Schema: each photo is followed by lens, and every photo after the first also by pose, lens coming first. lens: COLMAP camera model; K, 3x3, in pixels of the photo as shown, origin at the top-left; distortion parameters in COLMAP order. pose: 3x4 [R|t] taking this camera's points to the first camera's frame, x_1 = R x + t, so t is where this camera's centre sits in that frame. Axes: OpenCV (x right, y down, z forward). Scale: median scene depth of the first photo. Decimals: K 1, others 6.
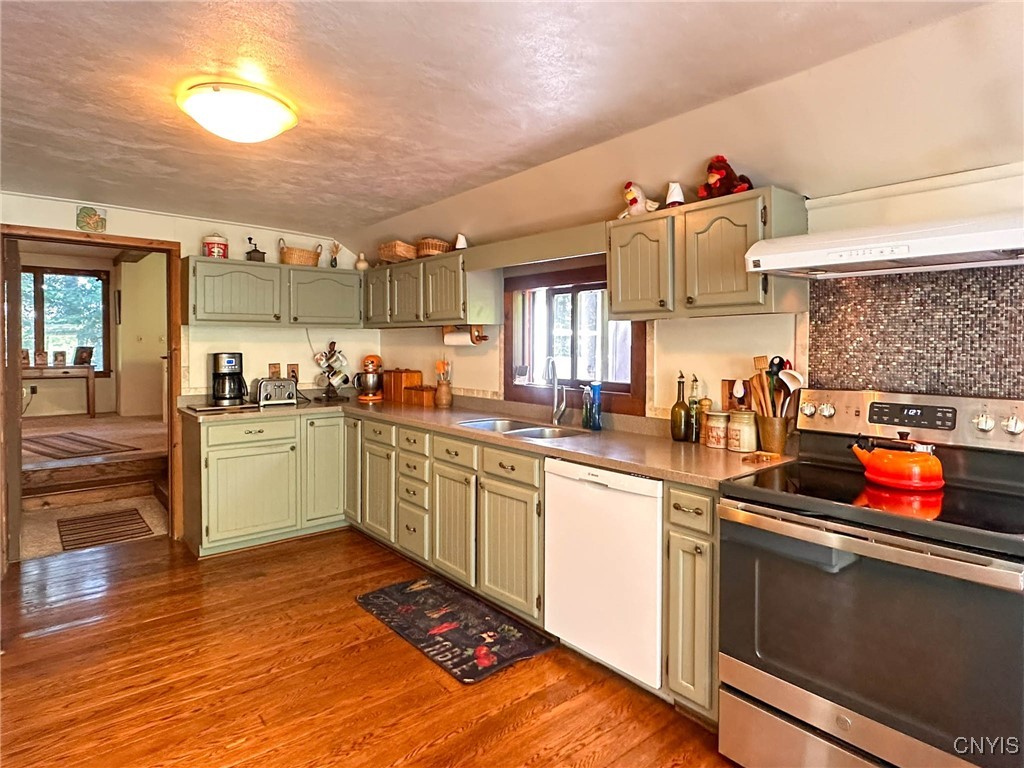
lens RADIAL K [[588.5, 0, 512.8], [0, 588.5, 382.4], [0, 0, 1]] dist [0.020718, -0.002230]
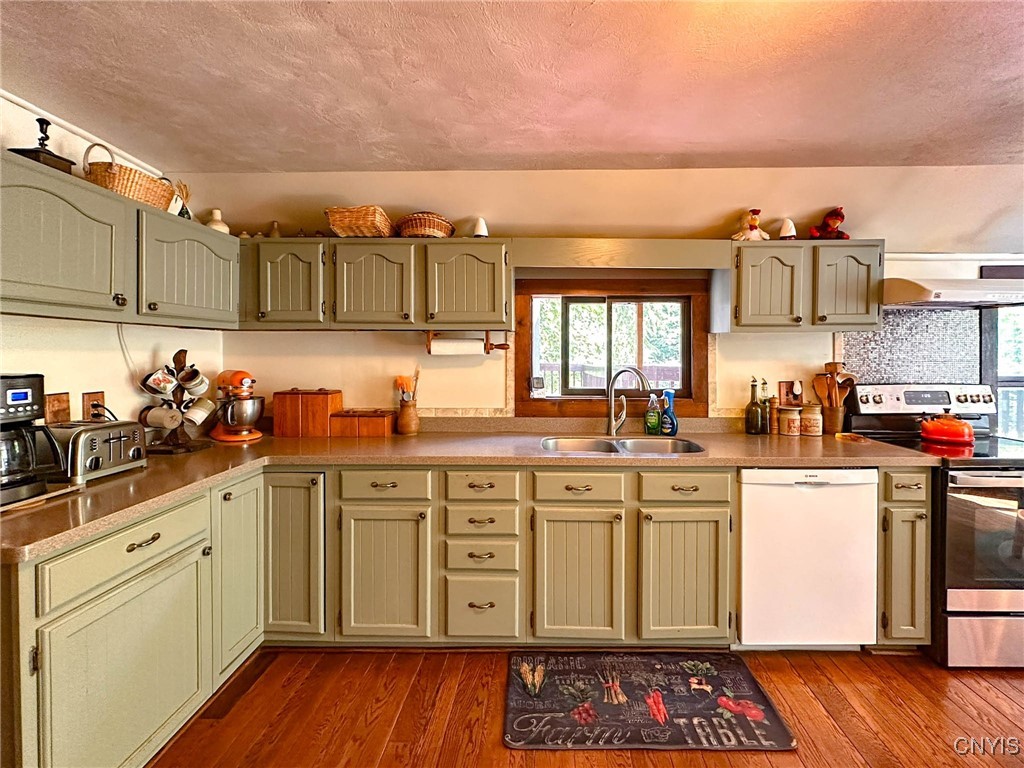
lens RADIAL K [[455.4, 0, 548.6], [0, 455.4, 373.4], [0, 0, 1]] dist [0.002618, -0.000409]
pose [[0.646001, -0.033301, 0.762610, -0.629237], [0.049886, 0.998754, 0.001354, -0.042572], [-0.761705, 0.037169, 0.646857, 0.650061]]
